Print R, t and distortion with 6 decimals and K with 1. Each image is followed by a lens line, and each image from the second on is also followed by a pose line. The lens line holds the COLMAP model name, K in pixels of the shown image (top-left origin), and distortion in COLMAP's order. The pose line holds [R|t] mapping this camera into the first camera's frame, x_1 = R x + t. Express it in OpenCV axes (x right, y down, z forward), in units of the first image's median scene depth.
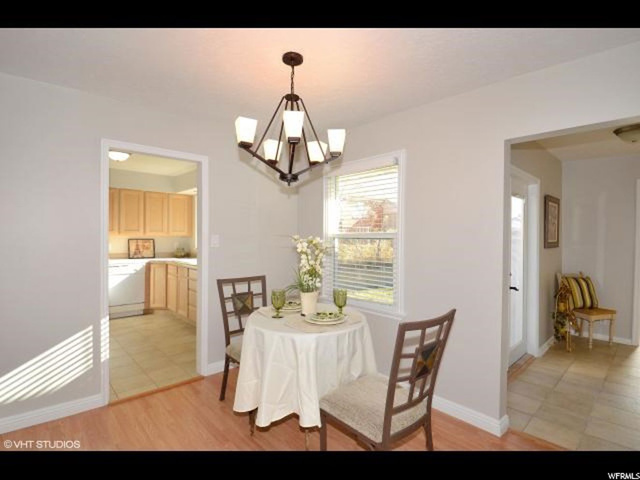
lens RADIAL K [[326.6, 0, 322.5], [0, 326.6, 235.0], [0, 0, 1]] dist [0.001940, 0.000067]
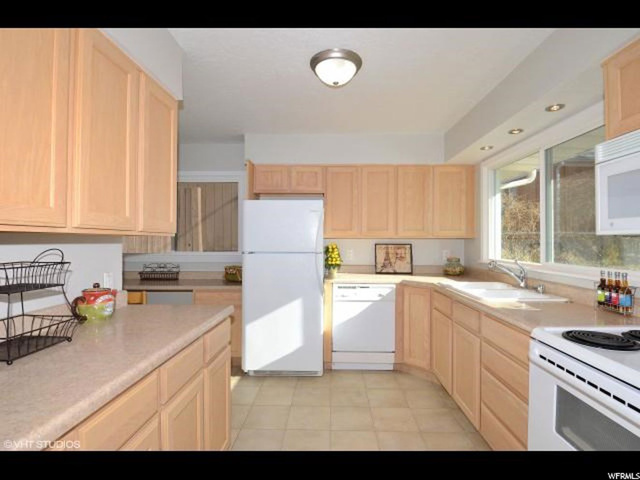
lens RADIAL K [[326.6, 0, 321.2], [0, 326.6, 241.5], [0, 0, 1]] dist [0.001940, 0.000067]
pose [[0.716164, -0.013189, -0.697807, -0.219844], [0.001294, 0.999845, -0.017570, 0.020093], [0.697931, 0.011680, 0.716070, 0.464868]]
